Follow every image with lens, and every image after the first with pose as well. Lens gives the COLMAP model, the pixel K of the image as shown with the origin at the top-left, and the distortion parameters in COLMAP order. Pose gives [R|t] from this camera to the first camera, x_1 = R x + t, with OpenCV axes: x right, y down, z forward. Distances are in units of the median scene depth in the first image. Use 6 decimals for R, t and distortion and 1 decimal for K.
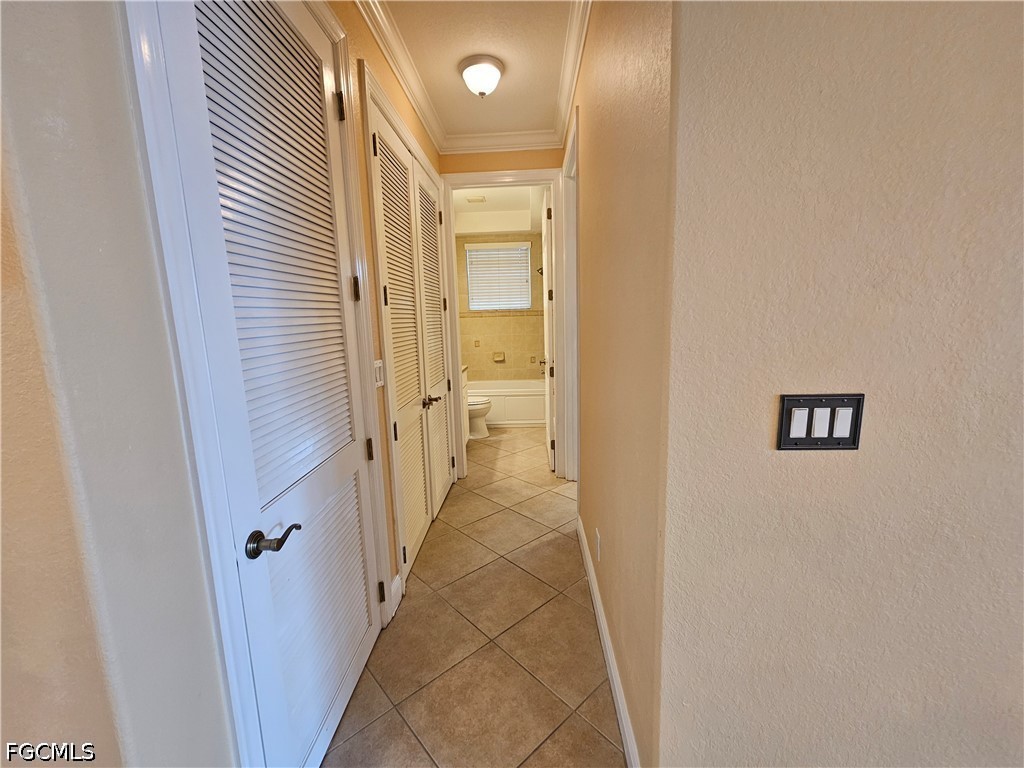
lens RADIAL K [[421.0, 0, 506.3], [0, 421.0, 381.3], [0, 0, 1]] dist [0.001591, 0.000065]
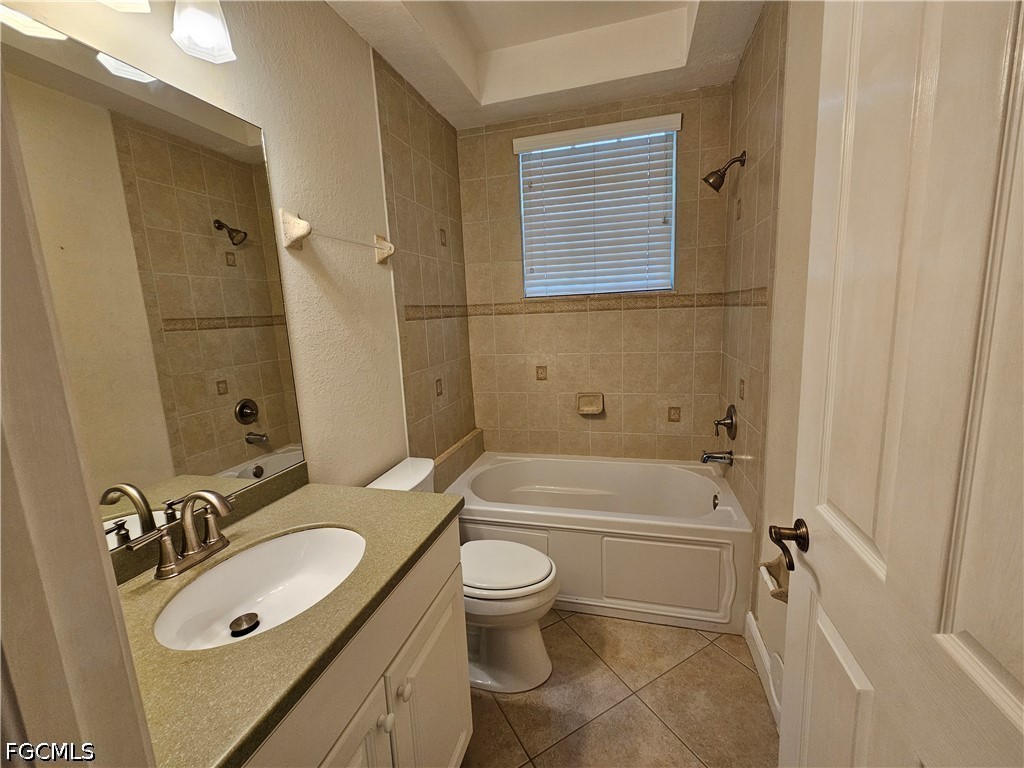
lens RADIAL K [[421.0, 0, 521.7], [0, 421.0, 381.5], [0, 0, 1]] dist [0.001591, 0.000065]
pose [[0.978849, 0.019742, -0.203627, 0.000105], [-0.015832, 0.999658, 0.020817, -0.089926], [0.203969, -0.017153, 0.978827, 0.568676]]
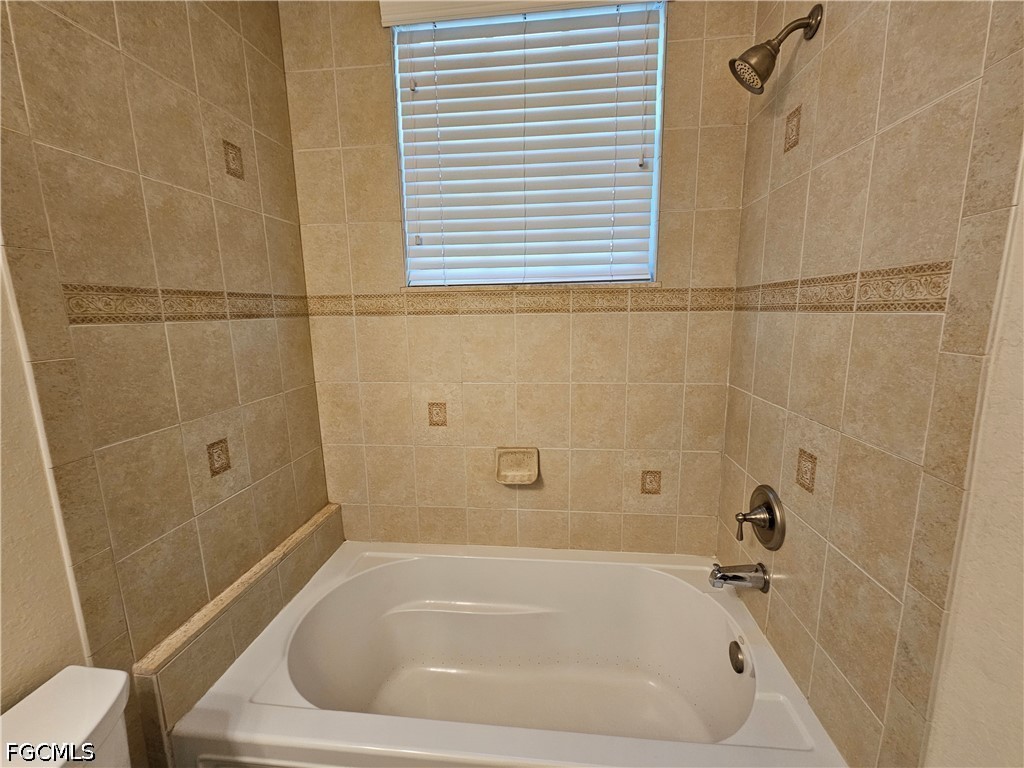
lens RADIAL K [[421.0, 0, 514.1], [0, 421.0, 384.6], [0, 0, 1]] dist [0.001591, 0.000065]
pose [[0.998532, 0.020629, -0.050080, -0.008623], [-0.019658, 0.999611, 0.019803, -0.114682], [0.050469, -0.018789, 0.998549, 0.744689]]
